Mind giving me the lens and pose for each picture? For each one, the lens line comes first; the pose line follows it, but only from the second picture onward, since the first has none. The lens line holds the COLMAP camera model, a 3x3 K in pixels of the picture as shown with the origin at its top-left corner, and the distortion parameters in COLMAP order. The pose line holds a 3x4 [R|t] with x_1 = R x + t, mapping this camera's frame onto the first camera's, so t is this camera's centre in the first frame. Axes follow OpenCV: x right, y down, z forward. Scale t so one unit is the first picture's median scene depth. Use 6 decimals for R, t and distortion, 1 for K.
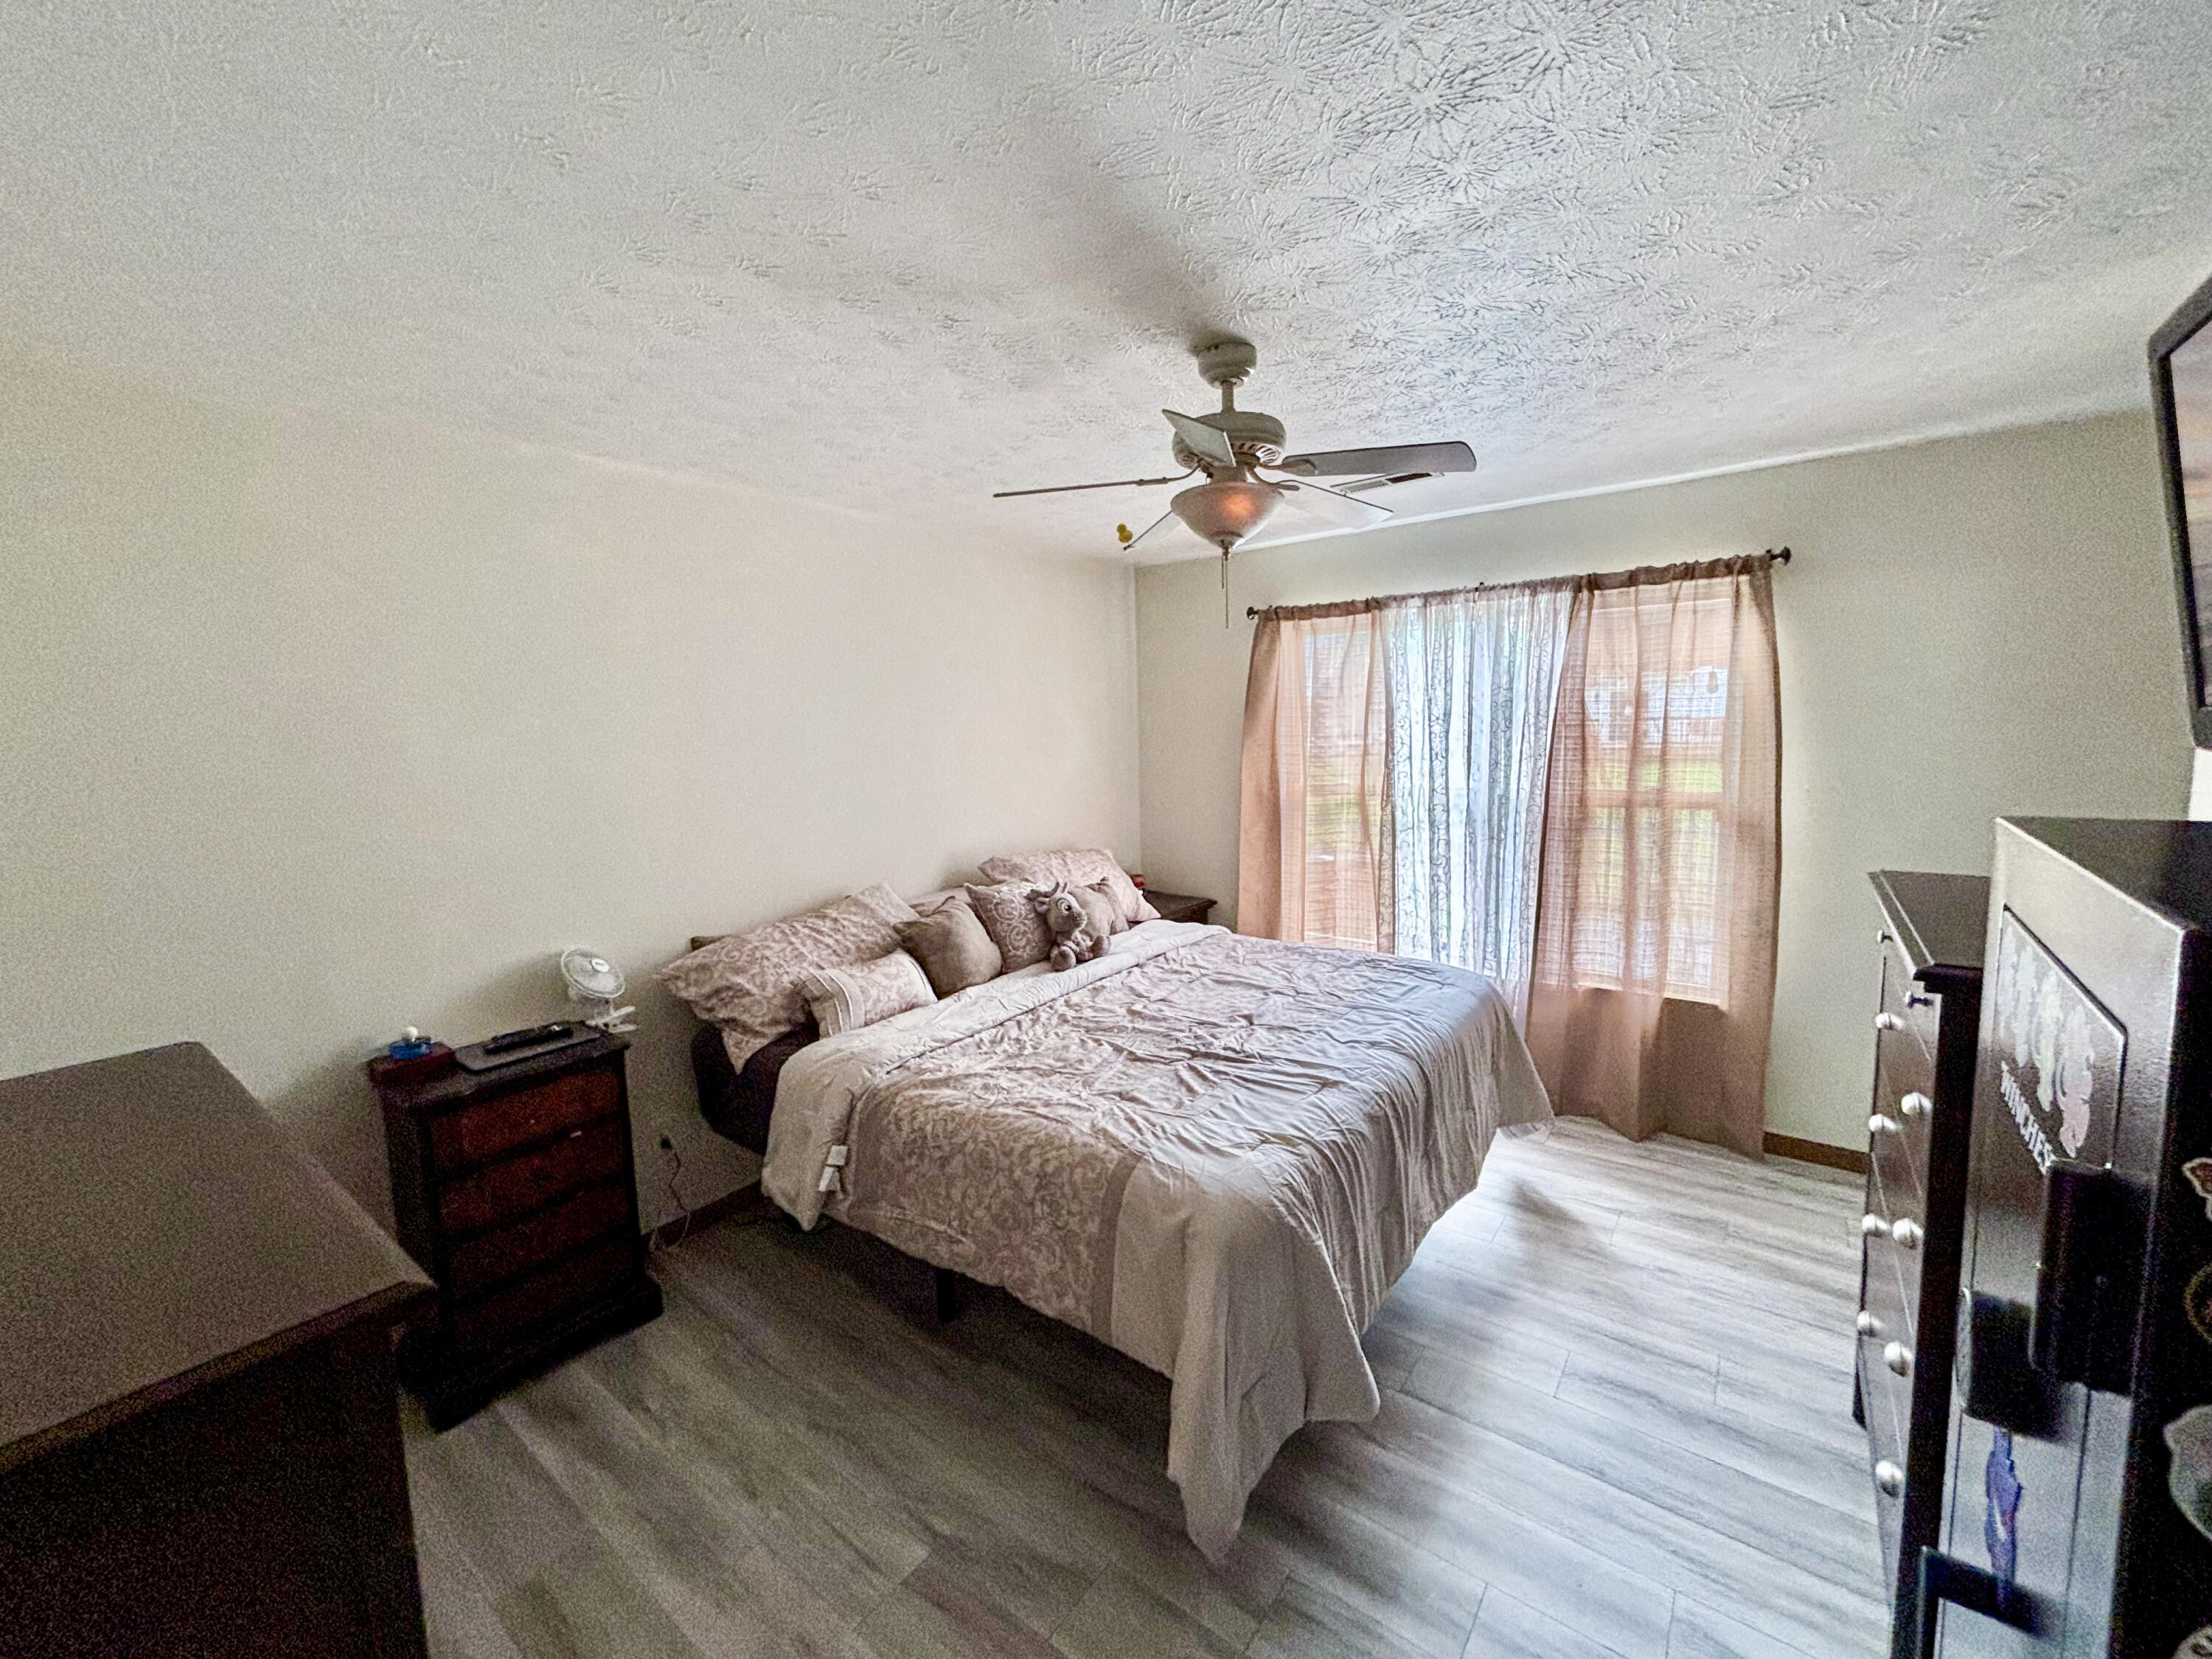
lens RADIAL K [[888.9, 0, 1116.0], [0, 888.9, 833.2], [0, 0, 1]] dist [-0.000213, -0.000032]
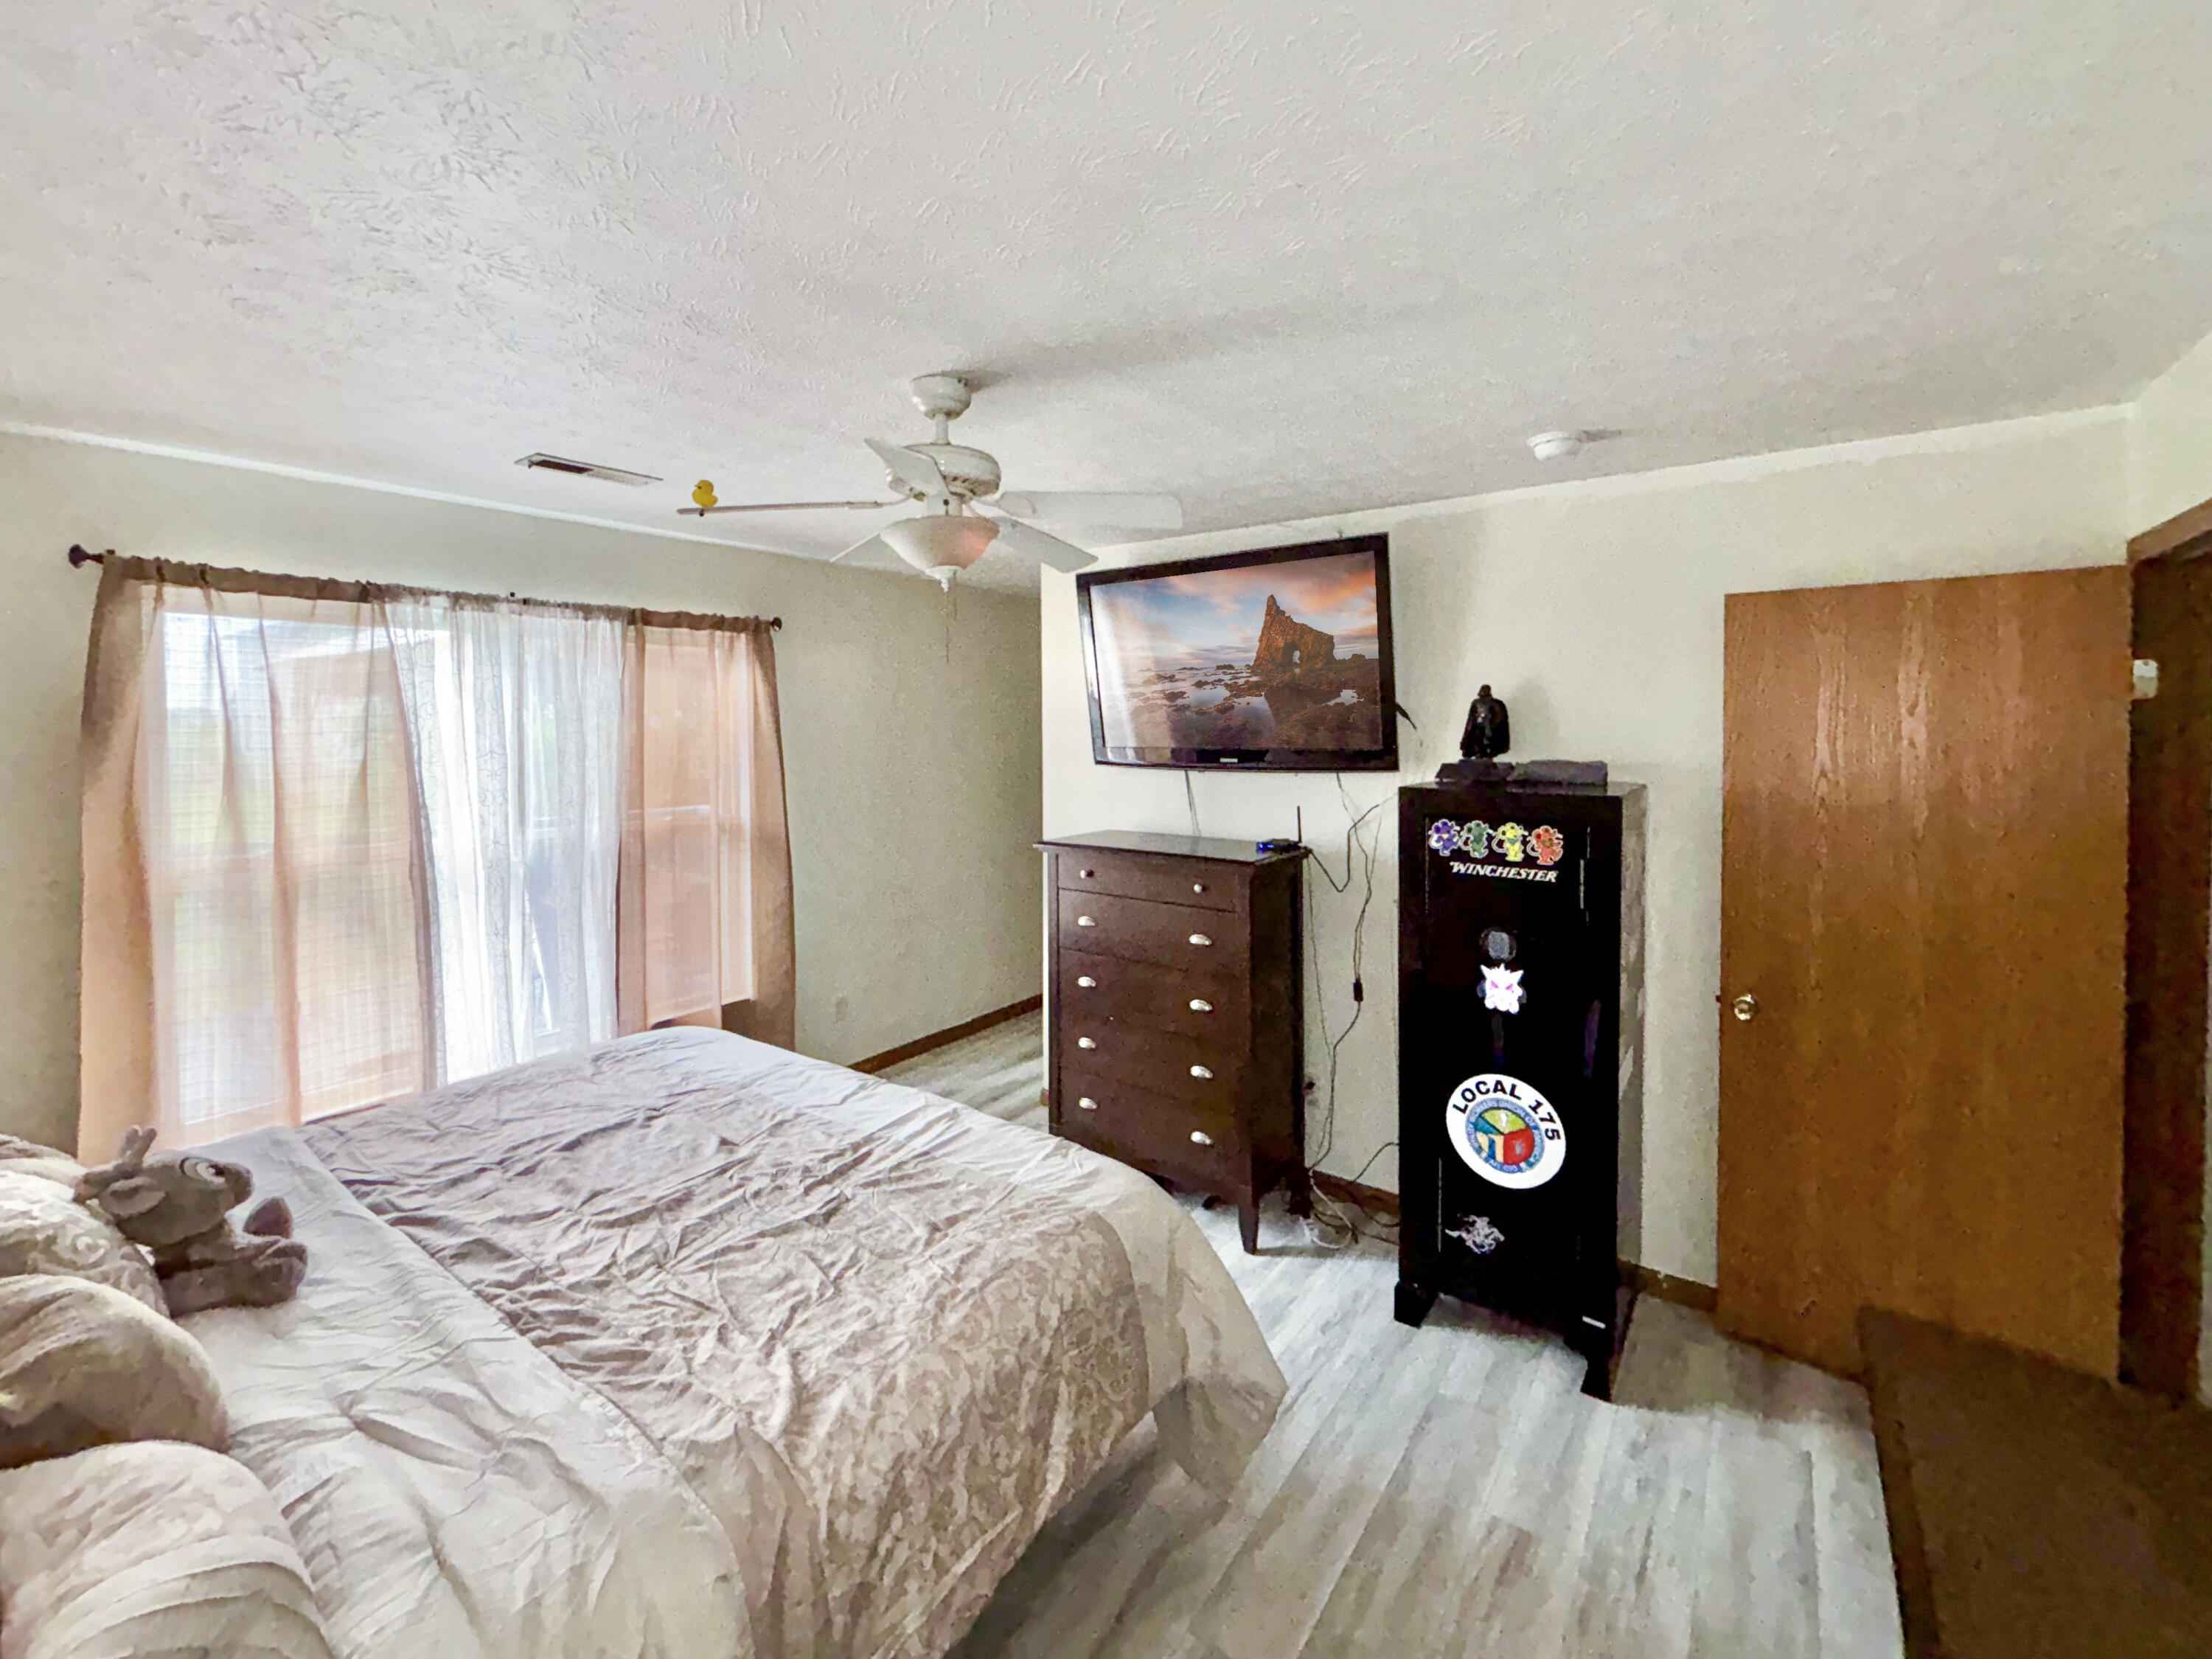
lens RADIAL K [[888.9, 0, 1116.0], [0, 888.9, 833.2], [0, 0, 1]] dist [-0.000213, -0.000032]
pose [[-0.004449, -0.099449, 0.995033, -0.555280], [0.122134, 0.987539, 0.099246, -0.089000], [-0.992504, 0.121968, 0.007753, 0.569671]]
